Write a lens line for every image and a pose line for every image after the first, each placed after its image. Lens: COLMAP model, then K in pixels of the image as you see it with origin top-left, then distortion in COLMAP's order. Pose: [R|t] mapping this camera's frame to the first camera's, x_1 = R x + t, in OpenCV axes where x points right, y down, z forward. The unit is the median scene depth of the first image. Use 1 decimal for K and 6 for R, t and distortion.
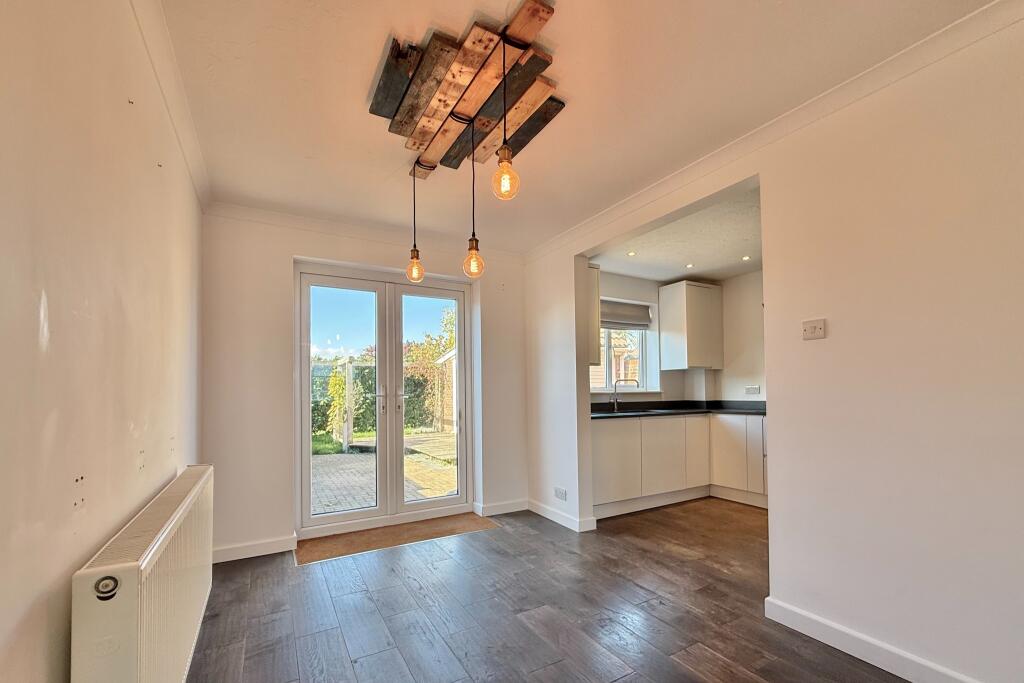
lens RADIAL K [[416.9, 0, 504.7], [0, 416.9, 379.1], [0, 0, 1]] dist [-0.002153, -0.000213]
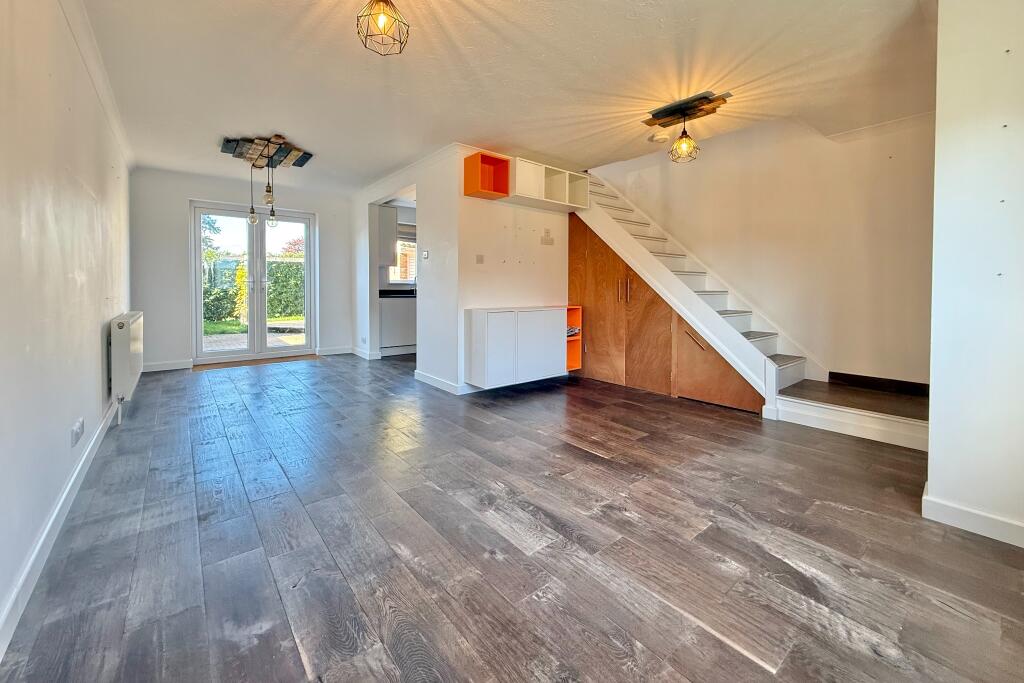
lens RADIAL K [[409.7, 0, 510.0], [0, 409.7, 292.8], [0, 0, 1]] dist [-0.000431, 0.000079]
pose [[0.986784, 0.013609, 0.161471, 0.482518], [-0.020408, 0.998970, 0.040524, -0.003648], [-0.160753, -0.043283, 0.986045, -0.810758]]
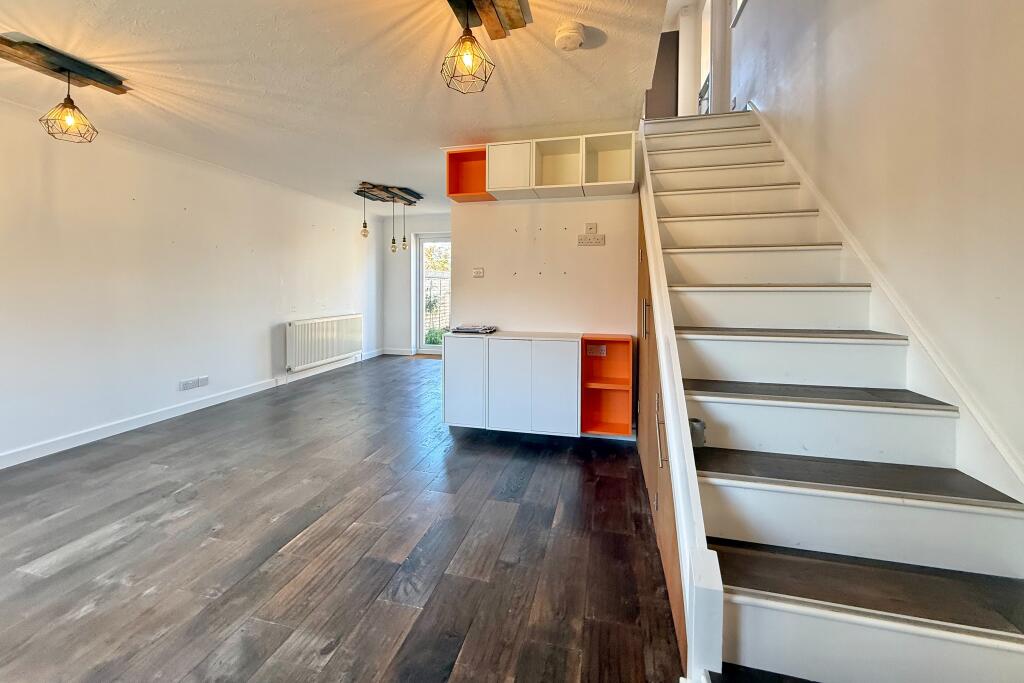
lens RADIAL K [[412.8, 0, 510.2], [0, 412.8, 286.9], [0, 0, 1]] dist [-0.001895, -0.000295]
pose [[0.717889, 0.013362, -0.696030, 1.401182], [0.009519, 0.999534, 0.029007, -0.045944], [0.696093, -0.027449, 0.717427, -0.278779]]
